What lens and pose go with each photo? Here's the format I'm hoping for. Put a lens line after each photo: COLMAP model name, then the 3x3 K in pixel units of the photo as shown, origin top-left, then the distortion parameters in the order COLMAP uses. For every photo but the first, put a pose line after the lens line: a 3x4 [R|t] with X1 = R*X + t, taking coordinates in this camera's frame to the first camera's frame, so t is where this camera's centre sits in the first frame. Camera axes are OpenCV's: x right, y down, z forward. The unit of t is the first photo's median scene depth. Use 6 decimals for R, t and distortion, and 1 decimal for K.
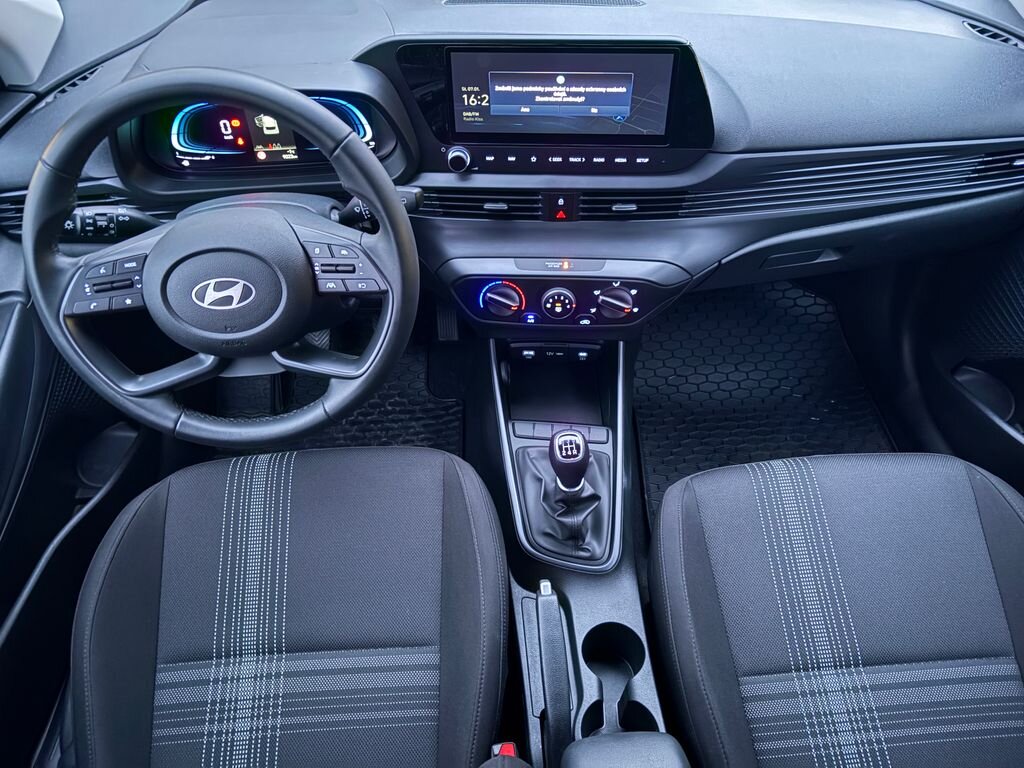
lens RADIAL K [[790.8, 0, 514.3], [0, 790.8, 381.4], [0, 0, 1]] dist [0.014008, 0.000843]
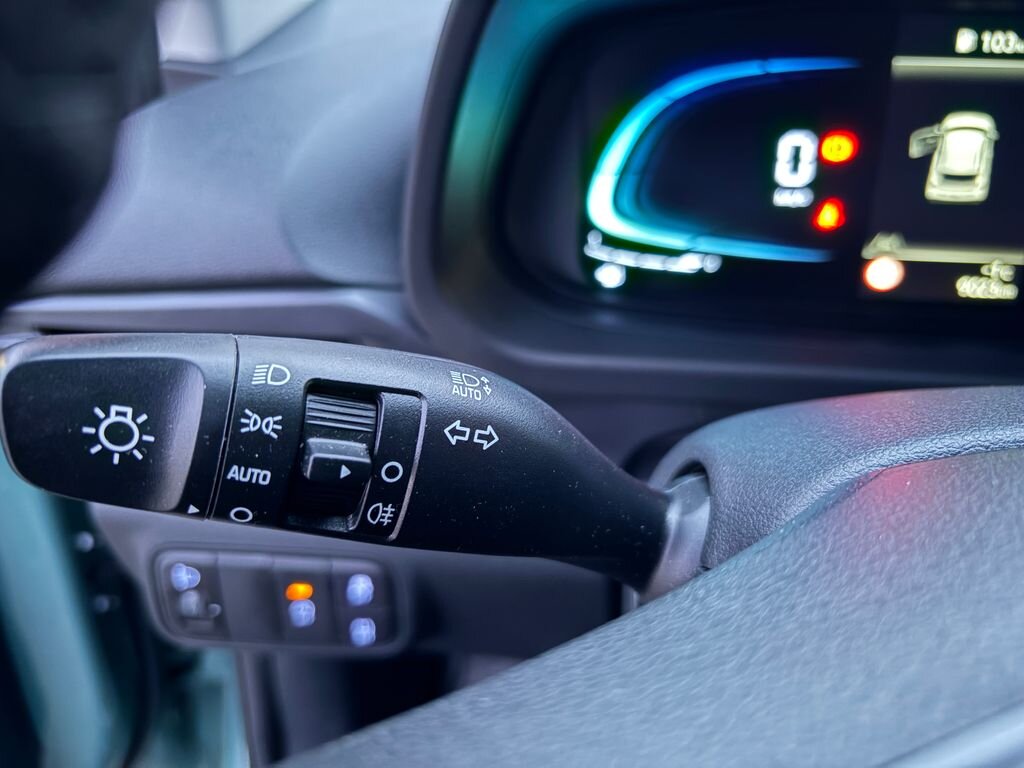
lens RADIAL K [[815.4, 0, 516.1], [0, 815.4, 375.6], [0, 0, 1]] dist [-0.002982, -0.055051]
pose [[0.975260, 0.113067, -0.189958, -0.393904], [-0.165949, 0.942159, -0.291200, -0.148808], [0.146045, 0.315519, 0.937613, 0.736461]]
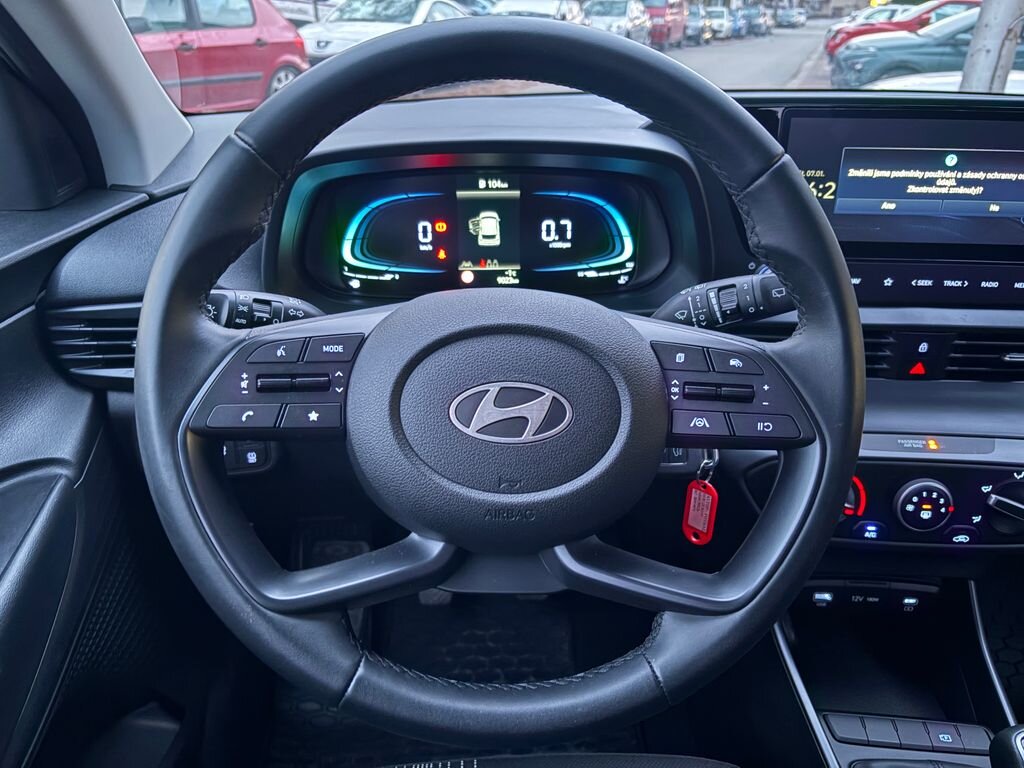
lens RADIAL K [[790.8, 0, 512.1], [0, 790.8, 385.0], [0, 0, 1]] dist [0.014008, 0.000843]
pose [[0.999496, 0.027383, 0.016061, -0.293984], [-0.019943, 0.935240, -0.353453, 0.042472], [-0.024700, 0.352955, 0.935314, 0.402786]]
